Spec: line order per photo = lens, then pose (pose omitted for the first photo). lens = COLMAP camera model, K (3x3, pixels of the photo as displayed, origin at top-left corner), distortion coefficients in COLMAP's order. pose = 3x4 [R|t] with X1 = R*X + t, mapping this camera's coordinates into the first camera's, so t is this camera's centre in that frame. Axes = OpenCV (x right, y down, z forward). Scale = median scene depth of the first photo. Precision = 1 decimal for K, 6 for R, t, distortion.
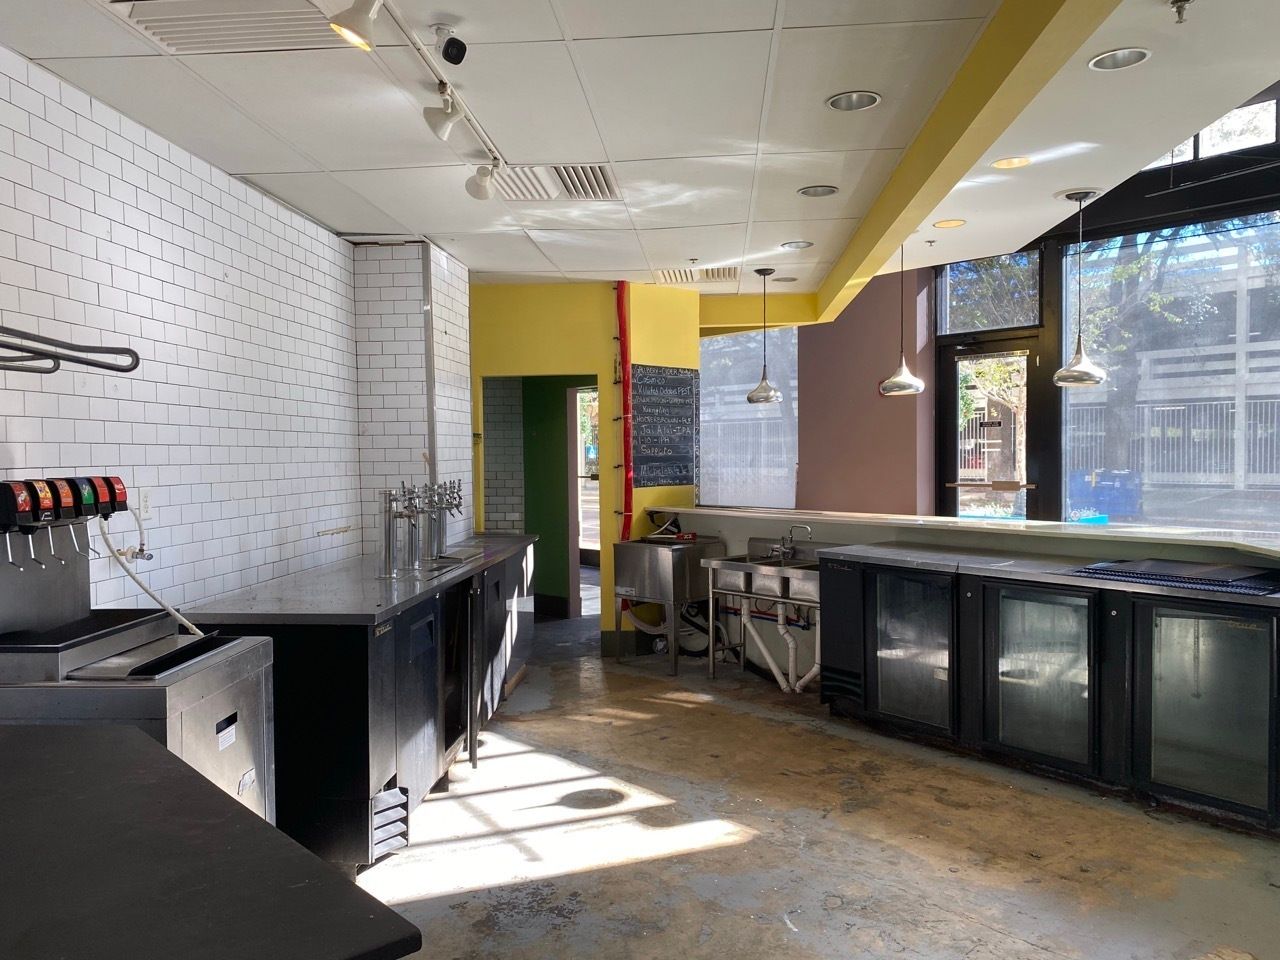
lens RADIAL K [[965.2, 0, 639.0], [0, 965.2, 477.5], [0, 0, 1]] dist [0.039593, -0.009951]
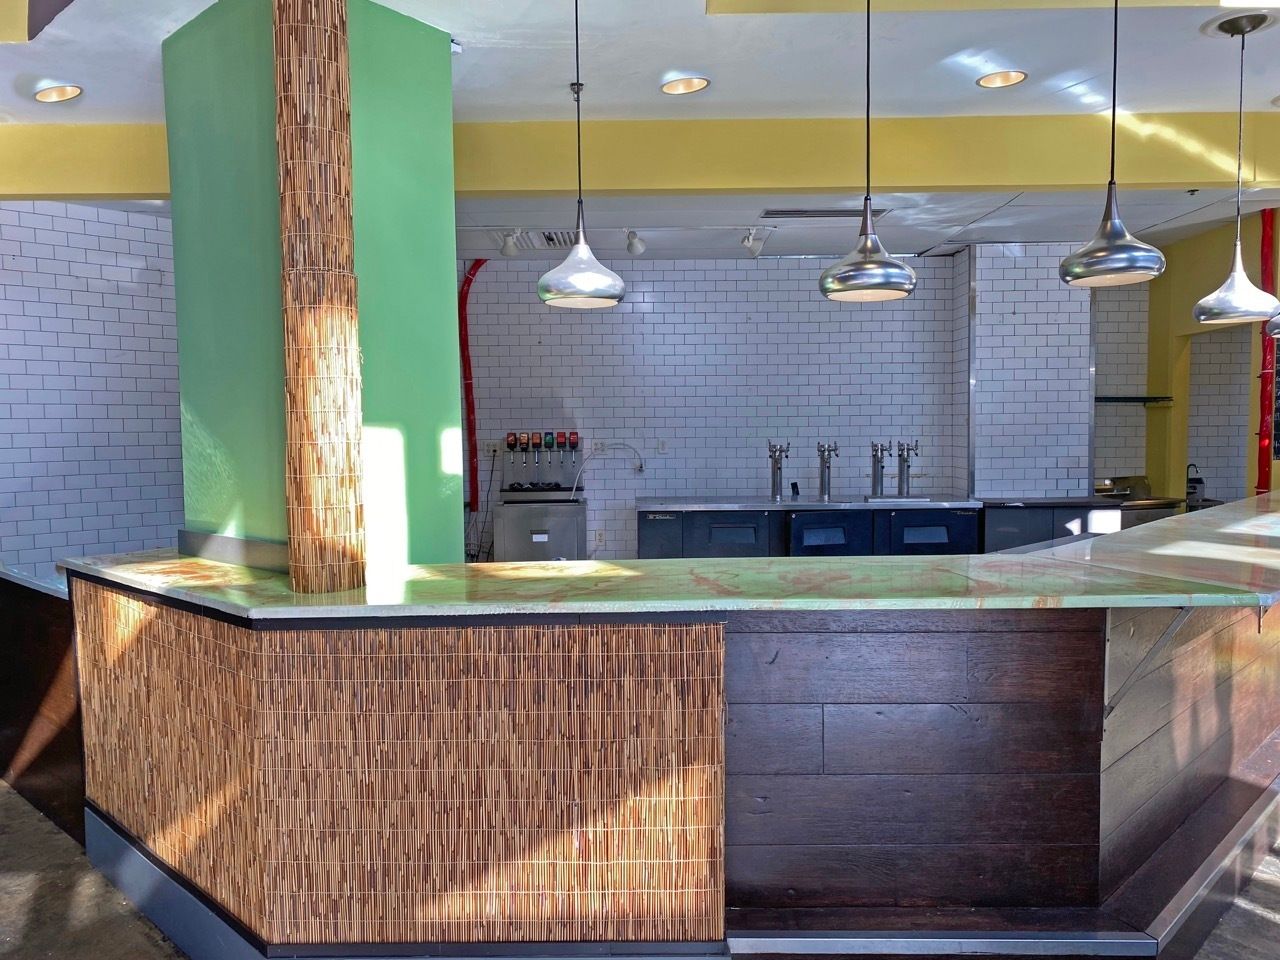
lens RADIAL K [[965.2, 0, 640.9], [0, 965.2, 481.0], [0, 0, 1]] dist [0.039593, -0.009951]
pose [[0.060457, 0.076764, -0.995215, 1.429404], [-0.018513, 0.996953, 0.075773, -0.050067], [0.997999, 0.013843, 0.061694, 0.771770]]
